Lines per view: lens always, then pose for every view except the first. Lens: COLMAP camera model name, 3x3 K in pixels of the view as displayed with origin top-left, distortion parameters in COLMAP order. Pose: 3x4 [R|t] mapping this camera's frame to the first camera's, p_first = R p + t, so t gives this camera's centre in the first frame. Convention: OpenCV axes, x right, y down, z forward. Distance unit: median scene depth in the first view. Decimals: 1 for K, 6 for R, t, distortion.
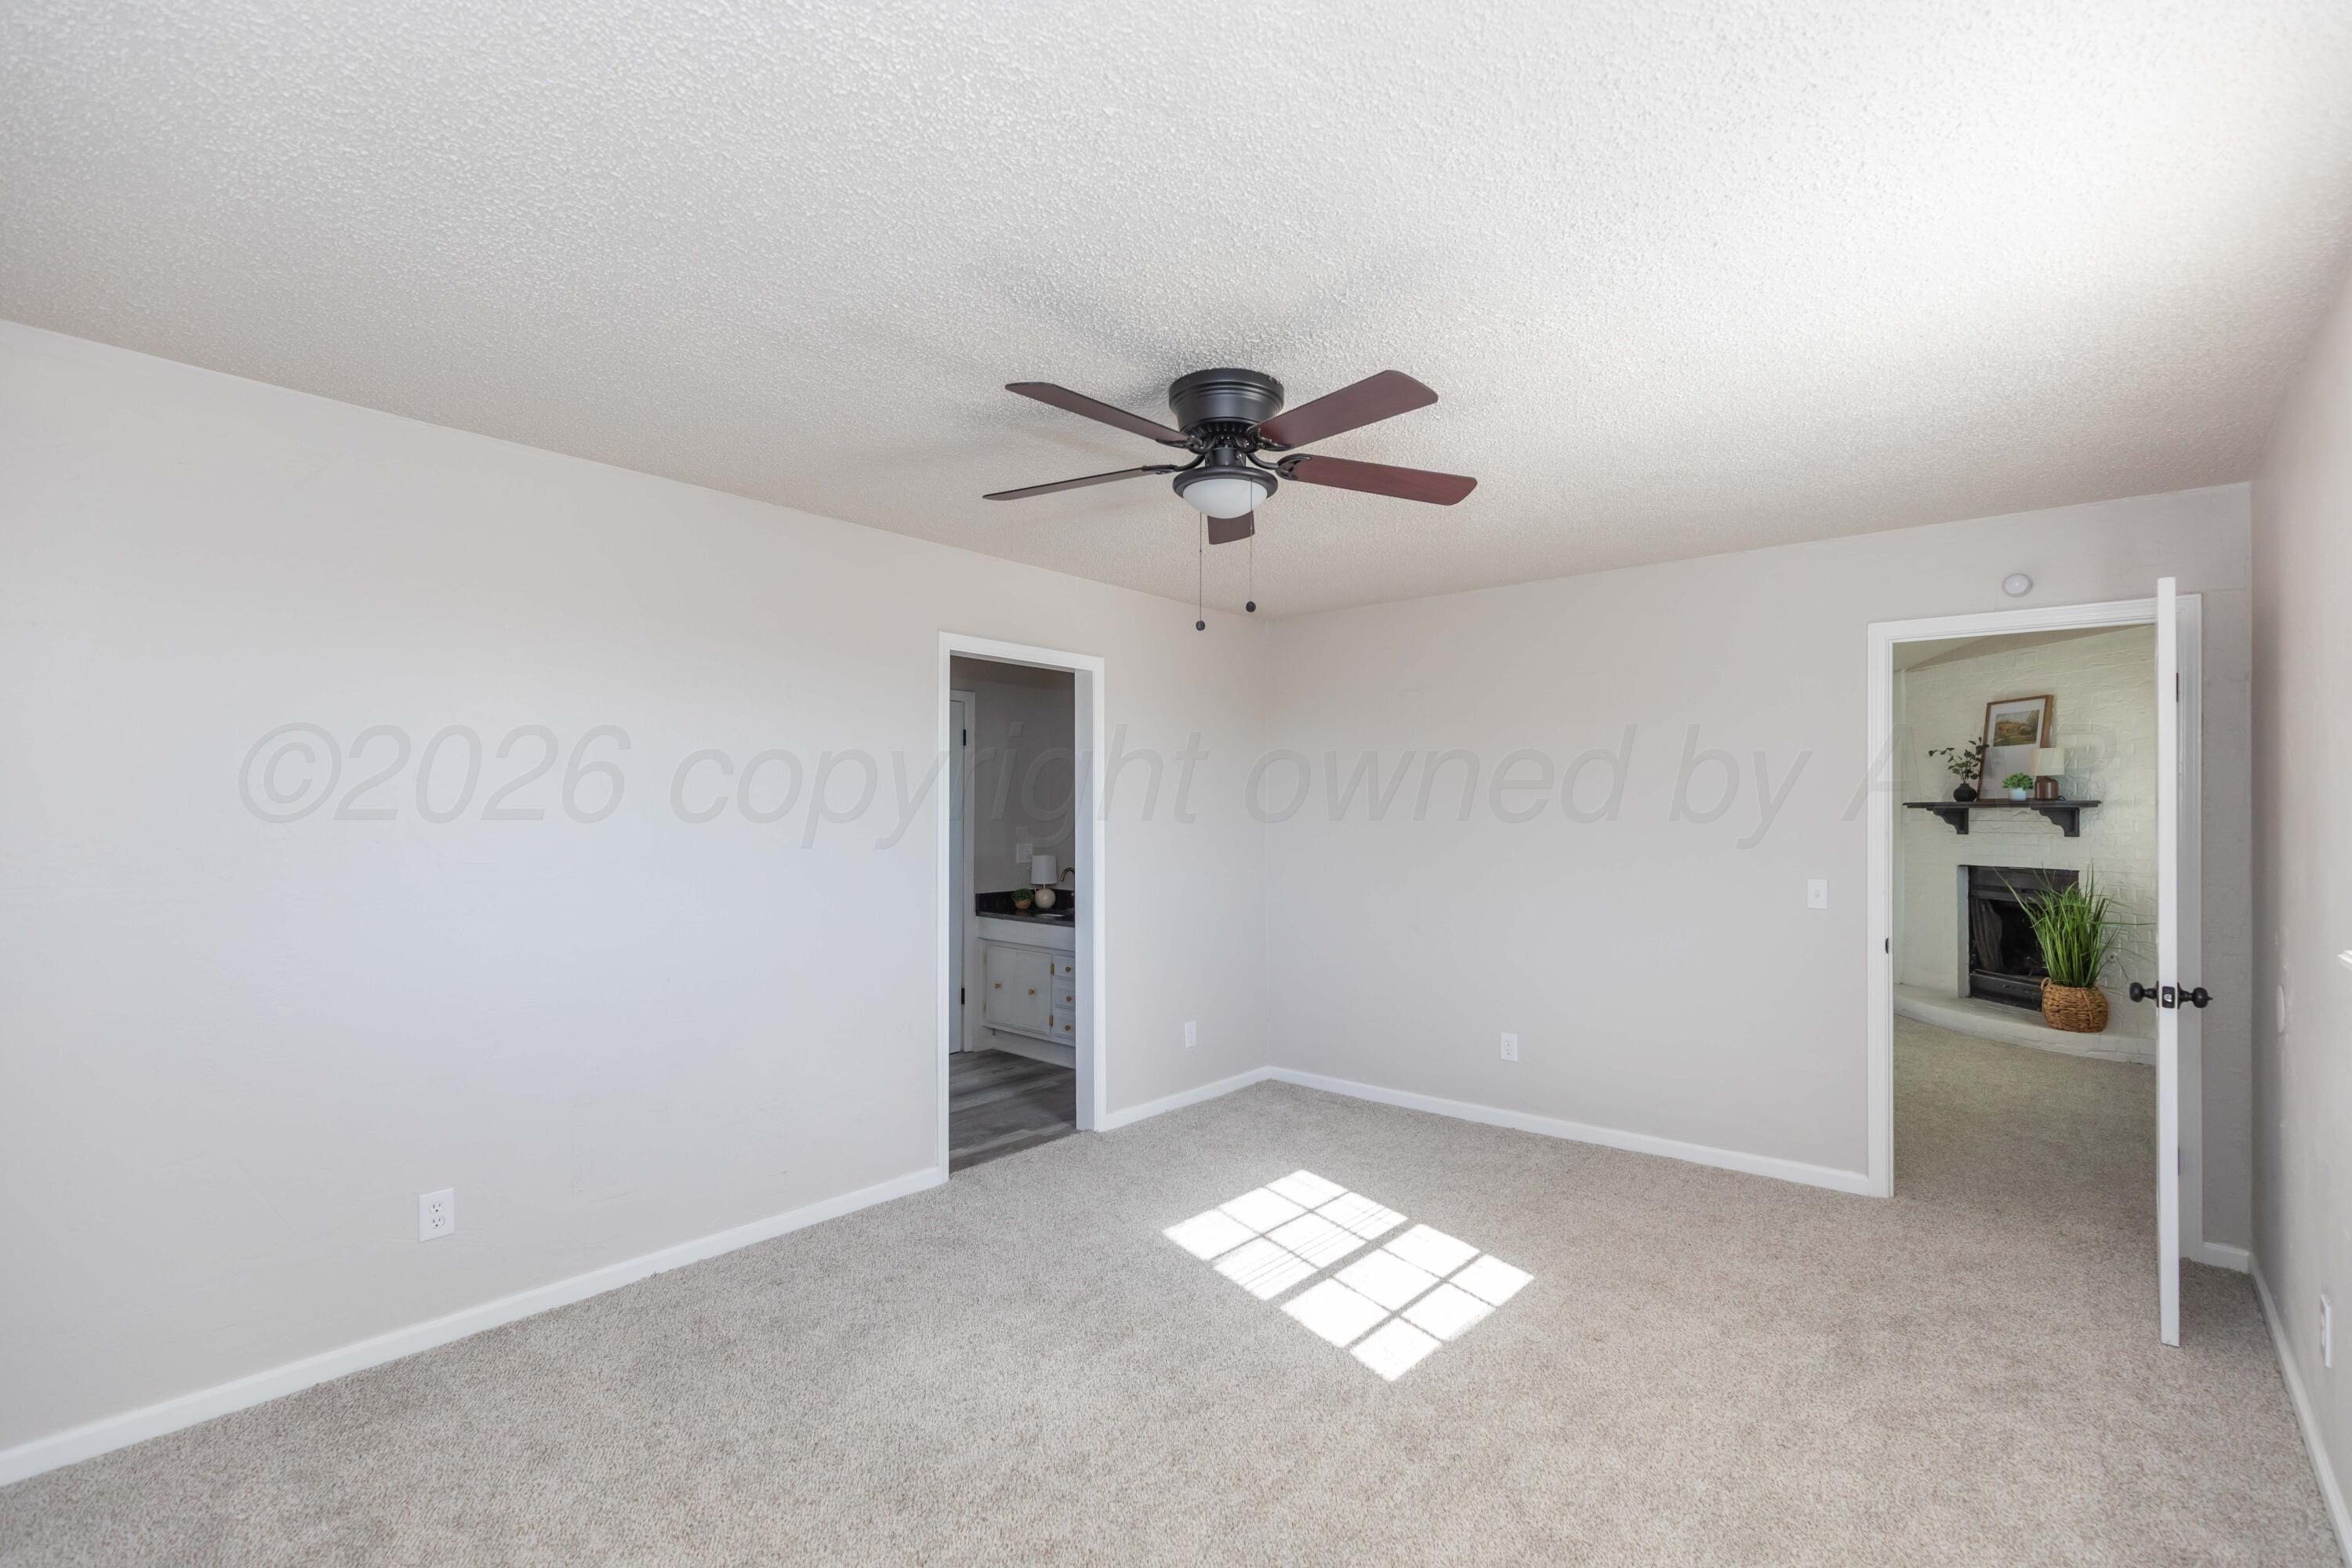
lens RADIAL K [[1080.4, 0, 1175.4], [0, 1080.4, 792.9], [0, 0, 1]] dist [0.008250, 0.000172]
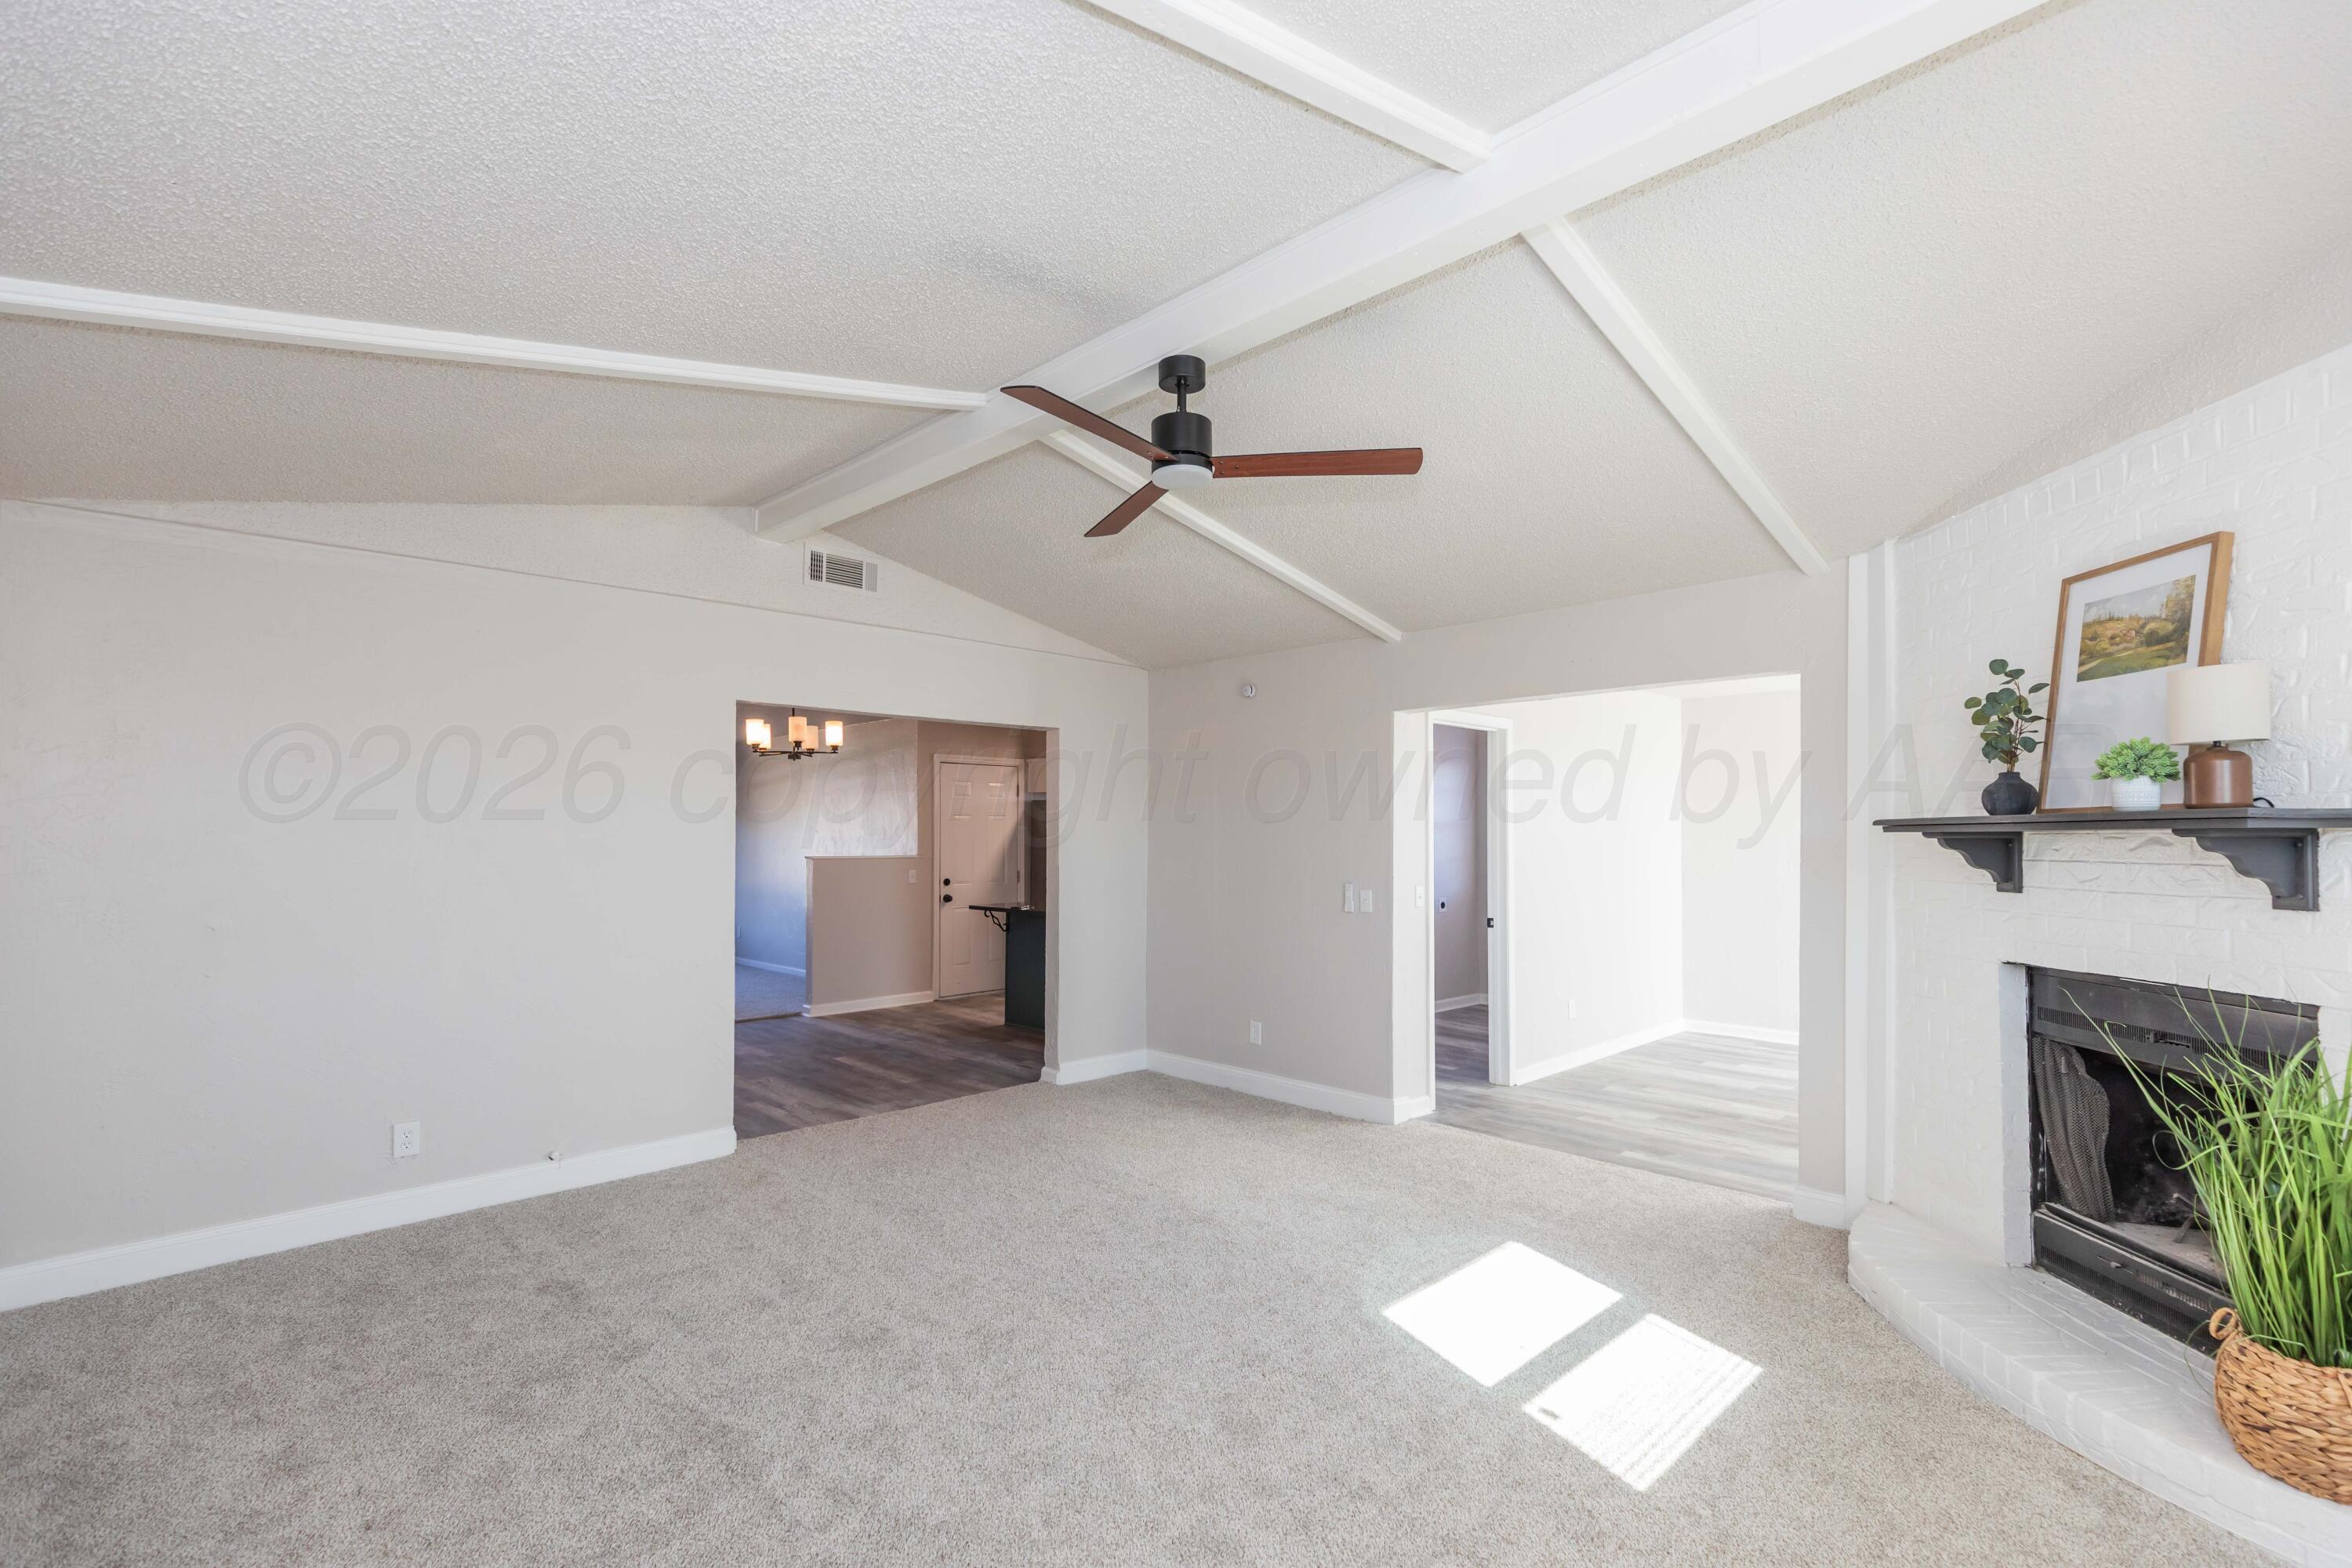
lens RADIAL K [[1080.4, 0, 1182.7], [0, 1080.4, 806.4], [0, 0, 1]] dist [0.008250, 0.000172]
pose [[0.996613, -0.003955, -0.082139, 0.454630], [0.003059, 0.999934, -0.011031, 0.008187], [0.082177, 0.010743, 0.996560, 0.568256]]
